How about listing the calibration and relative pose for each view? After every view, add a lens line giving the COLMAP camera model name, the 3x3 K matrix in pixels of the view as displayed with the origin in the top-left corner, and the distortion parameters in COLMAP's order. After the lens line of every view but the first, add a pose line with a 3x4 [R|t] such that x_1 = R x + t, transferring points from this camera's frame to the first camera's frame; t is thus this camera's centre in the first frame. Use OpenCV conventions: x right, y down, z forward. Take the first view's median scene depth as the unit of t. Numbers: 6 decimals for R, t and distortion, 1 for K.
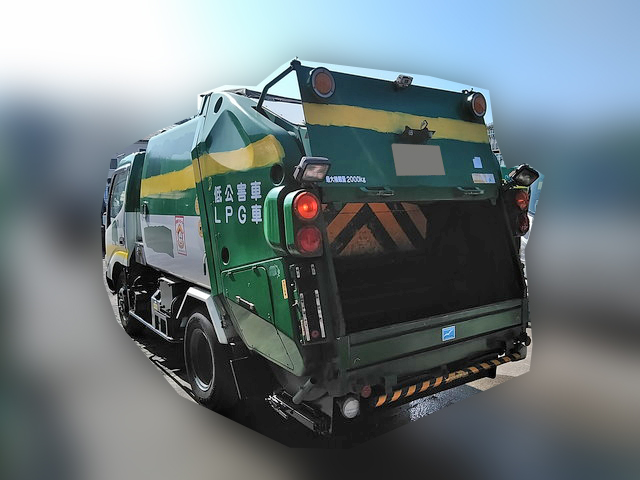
lens RADIAL K [[504.2, 0, 320.1], [0, 504.2, 239.1], [0, 0, 1]] dist [-0.025887, -0.005592]
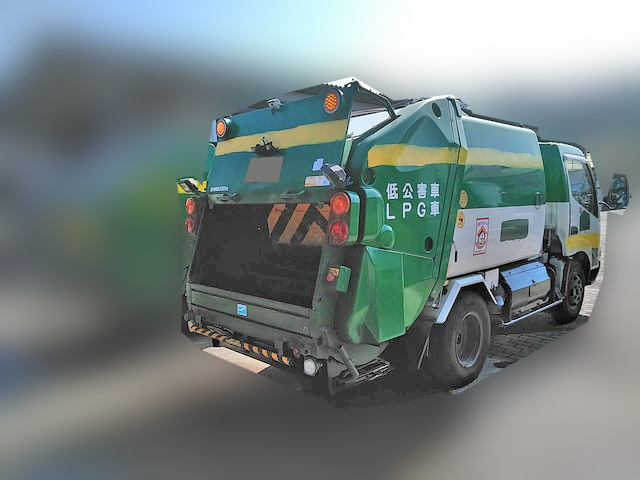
lens RADIAL K [[504.2, 0, 320.1], [0, 504.2, 241.0], [0, 0, 1]] dist [-0.025887, -0.005592]
pose [[0.171522, 0.100576, -0.980033, 0.943463], [-0.067050, 0.993660, 0.090240, -0.068144], [0.982896, 0.050233, 0.177179, 0.605107]]
